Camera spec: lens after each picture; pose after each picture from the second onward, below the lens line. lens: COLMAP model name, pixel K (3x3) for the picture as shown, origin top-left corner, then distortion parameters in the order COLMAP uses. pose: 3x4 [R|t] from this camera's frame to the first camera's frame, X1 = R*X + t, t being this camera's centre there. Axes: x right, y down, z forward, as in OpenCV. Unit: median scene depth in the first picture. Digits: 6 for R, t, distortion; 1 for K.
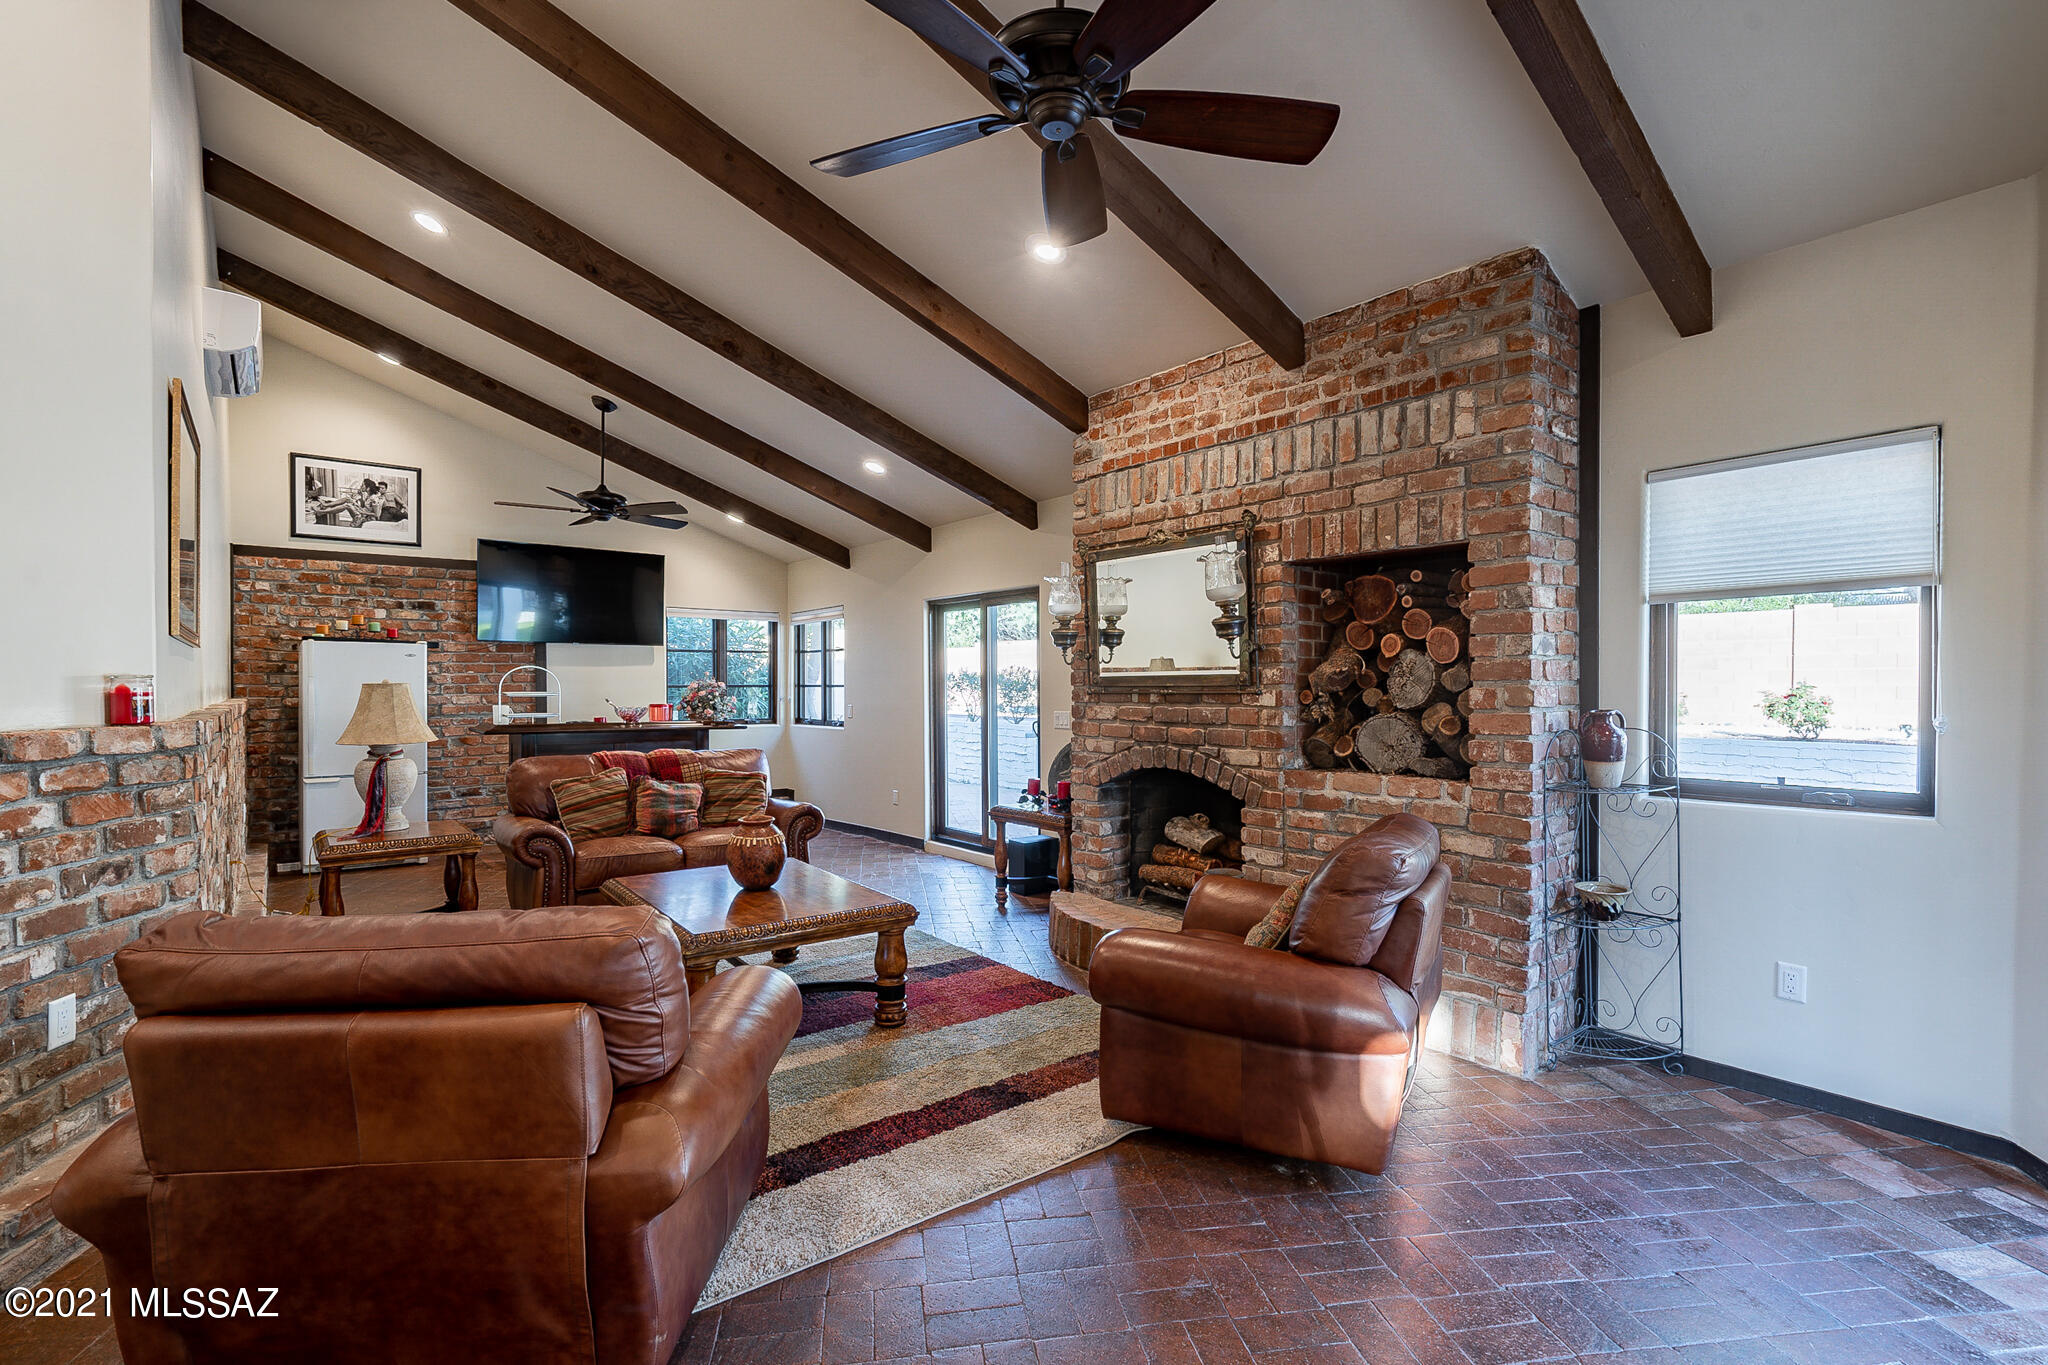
lens RADIAL K [[927.1, 0, 1027.9], [0, 927.1, 691.6], [0, 0, 1]] dist [-0.009601, 0.003240]
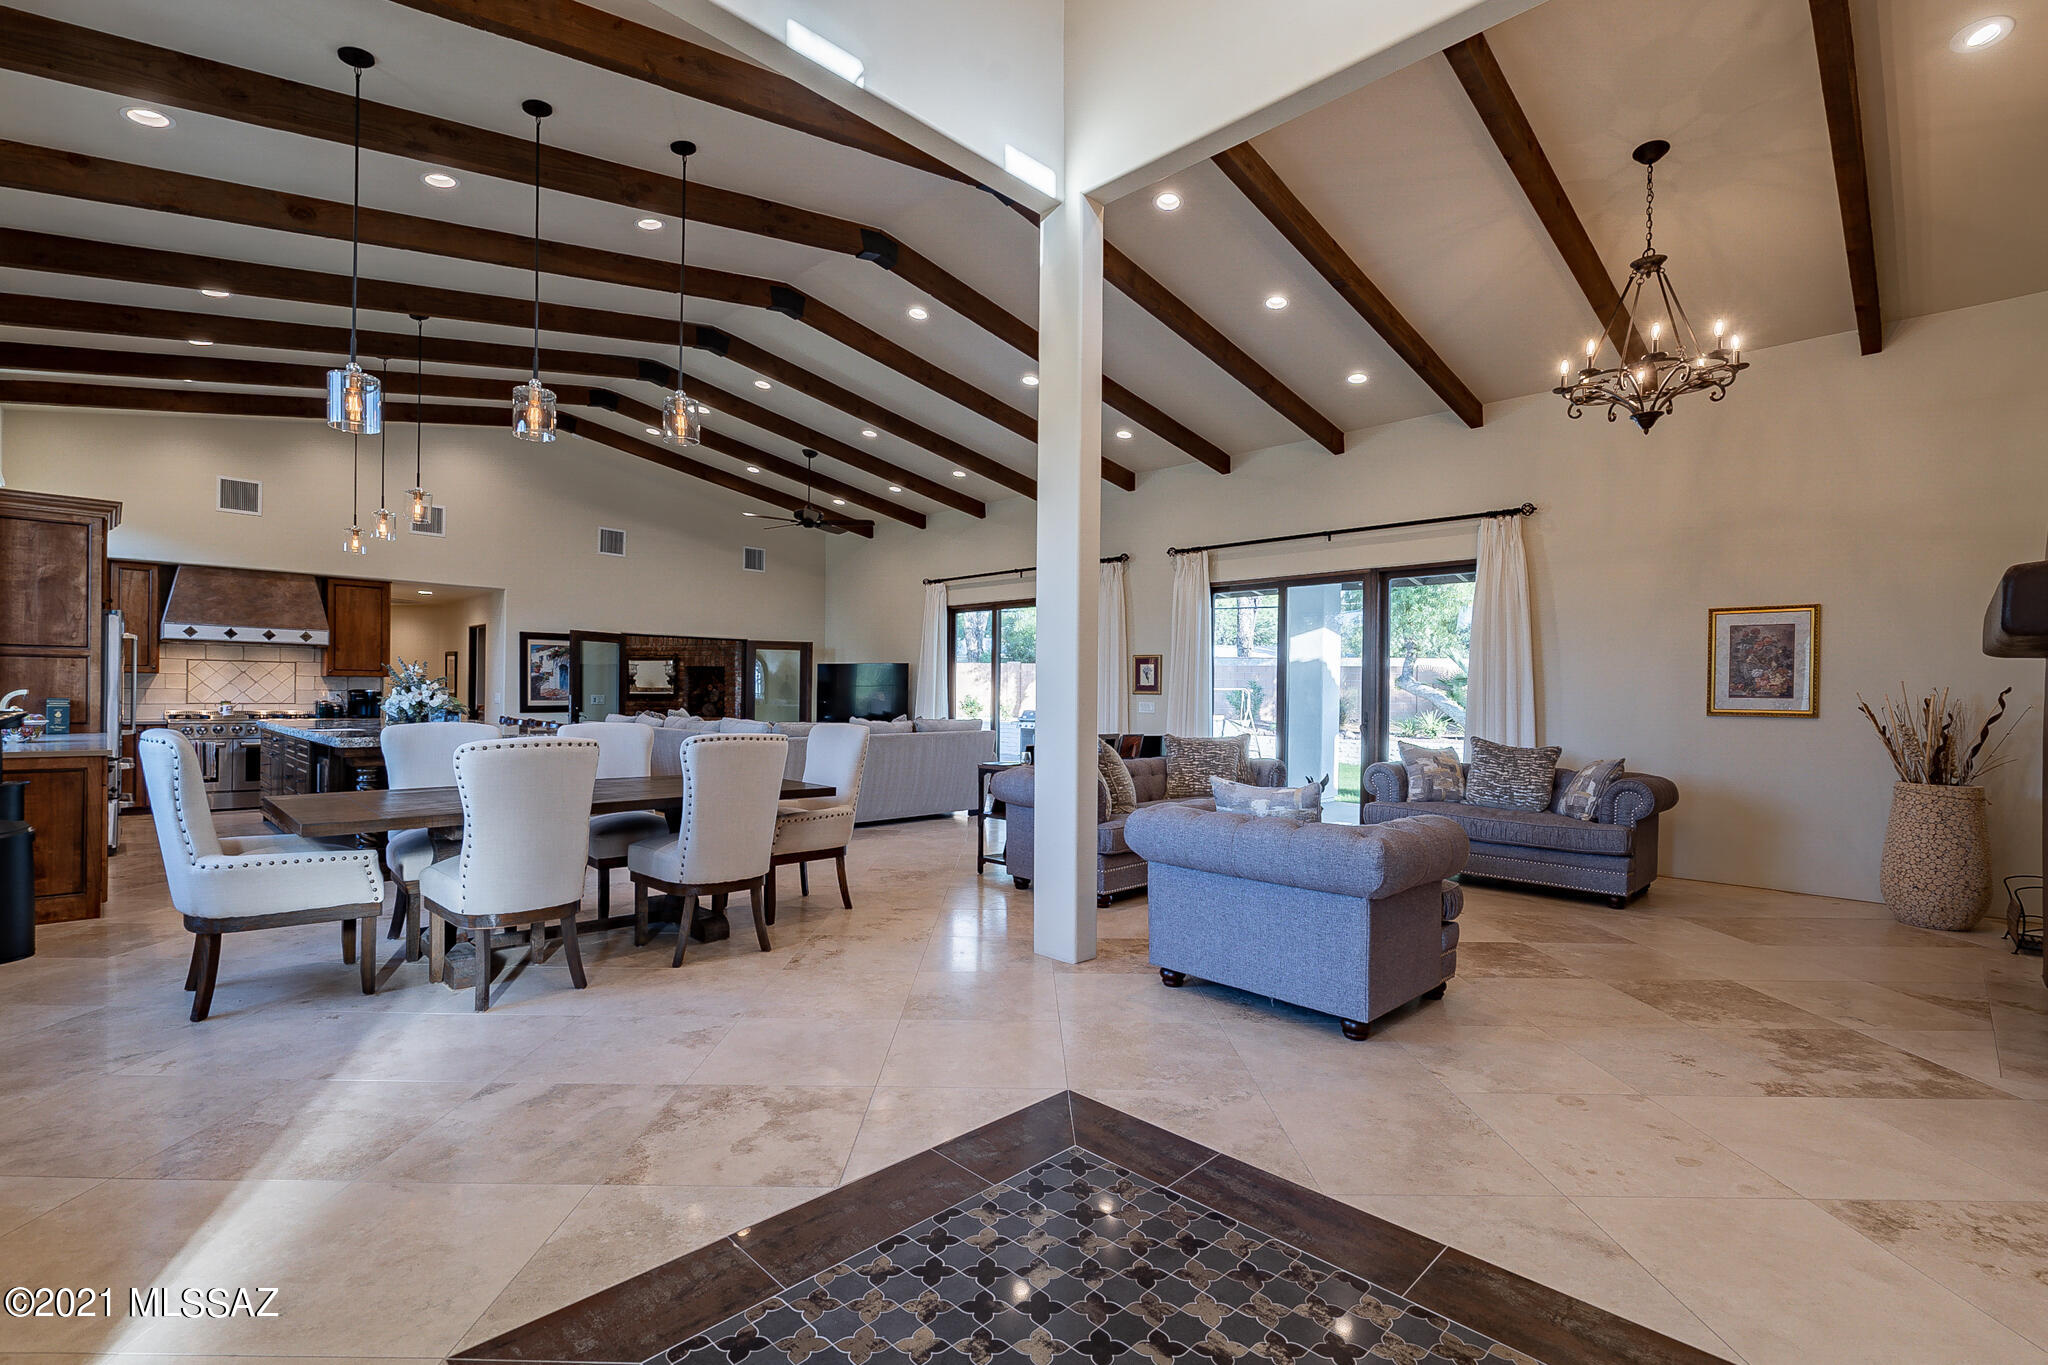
lens RADIAL K [[927.1, 0, 1020.7], [0, 927.1, 695.1], [0, 0, 1]] dist [-0.009601, 0.003240]
pose [[0.808735, 0.008564, 0.588111, -0.515749], [-0.006095, 0.999962, -0.006180, 0.001957], [-0.588141, 0.001413, 0.808757, -1.766958]]
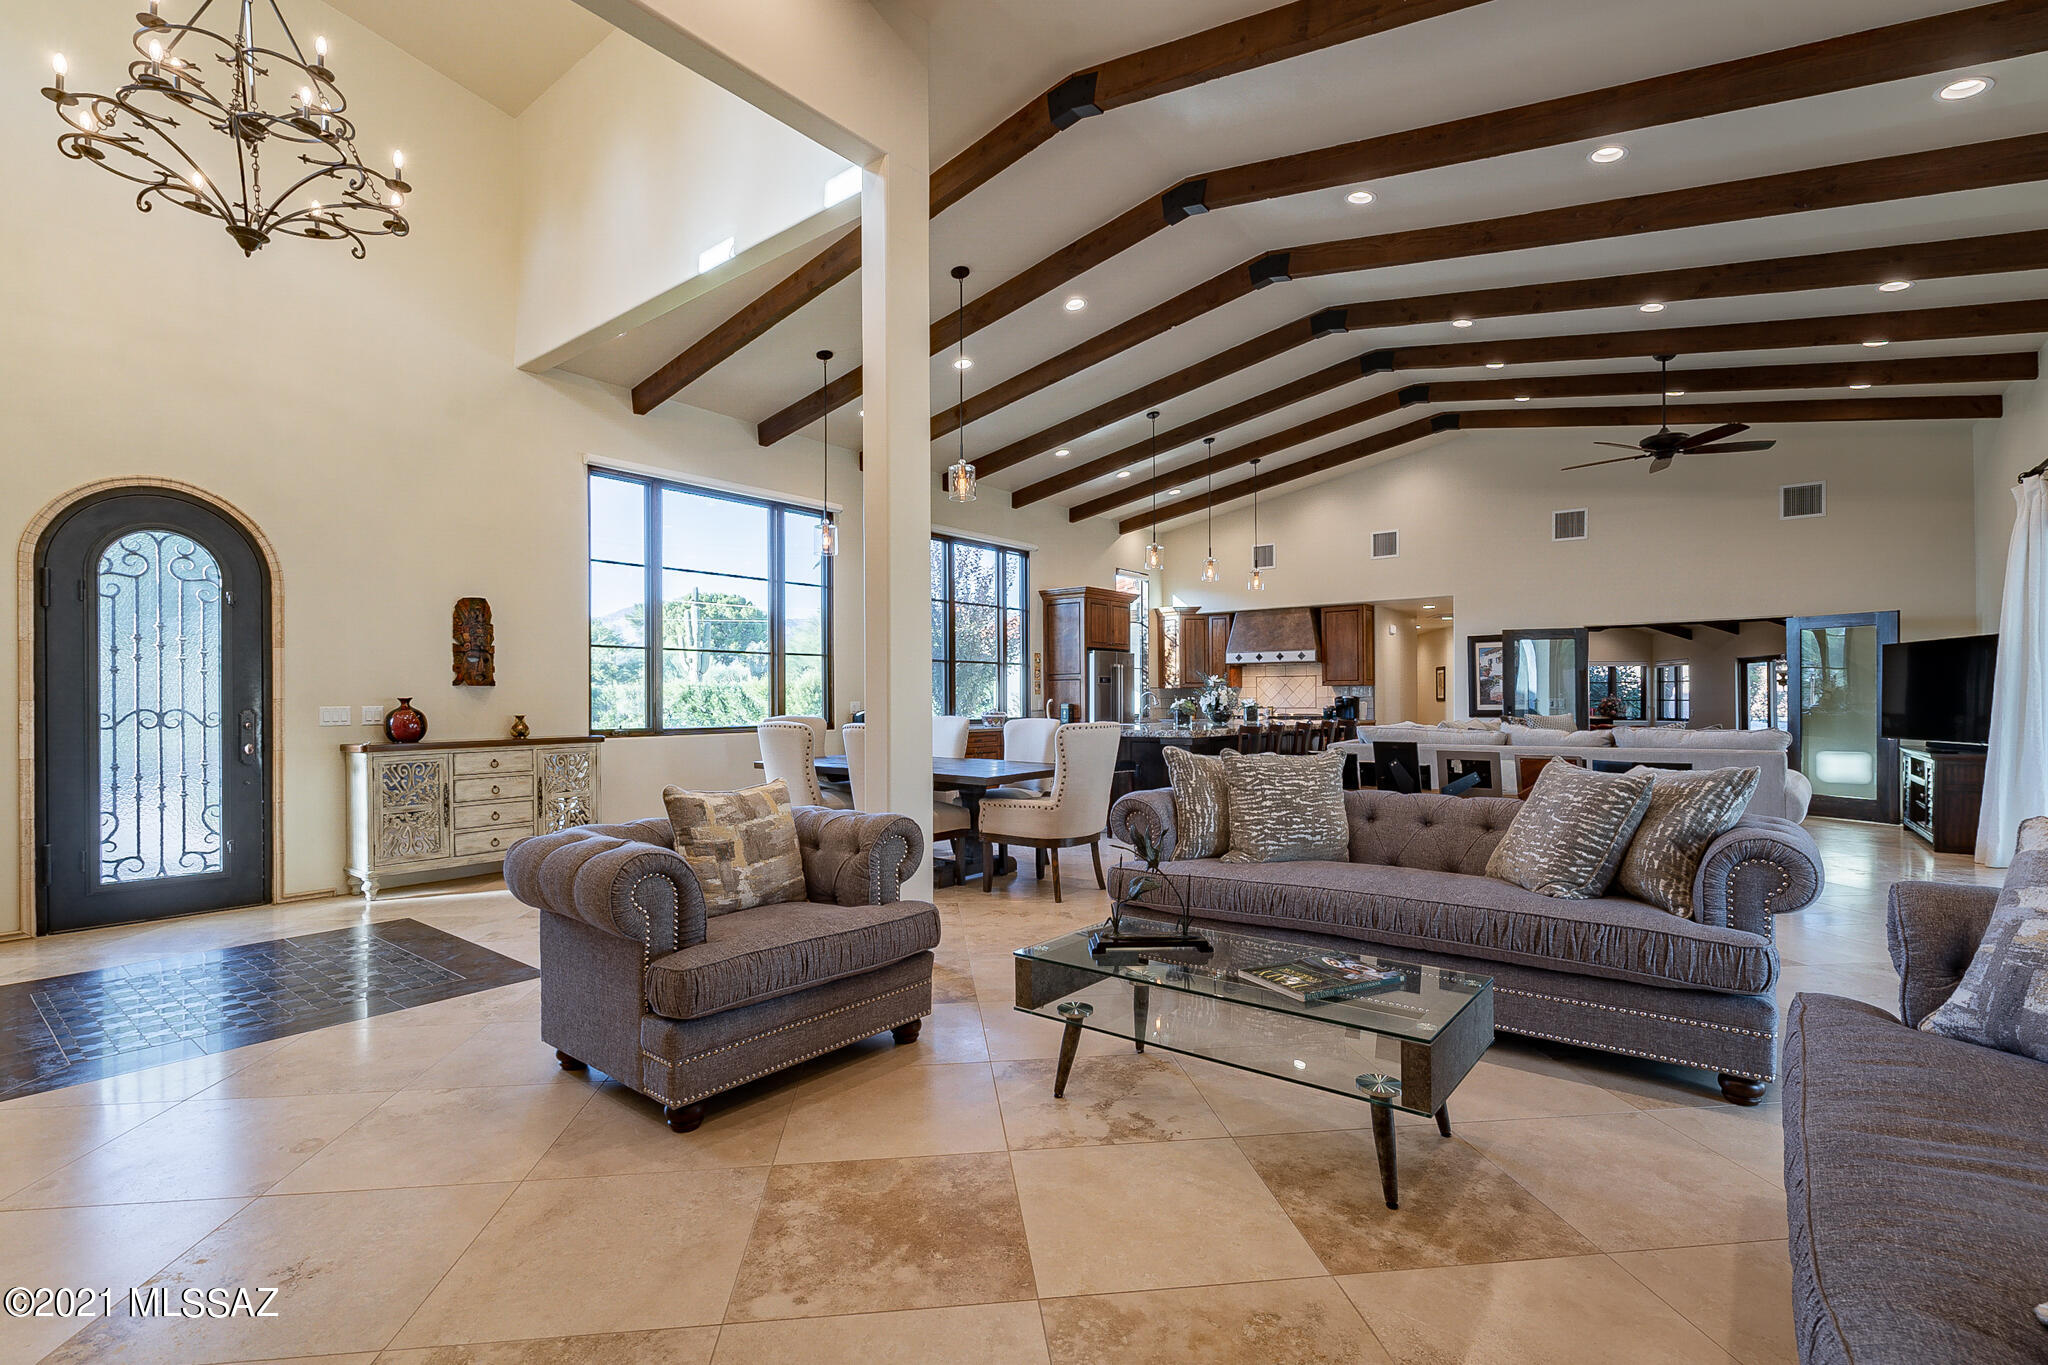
lens RADIAL K [[927.1, 0, 1021.4], [0, 927.1, 693.3], [0, 0, 1]] dist [-0.009601, 0.003240]
pose [[0.673280, -0.008632, -0.739338, 0.353418], [-0.001740, 0.999911, -0.013259, 0.009027], [0.739386, 0.010214, 0.673204, -1.619914]]
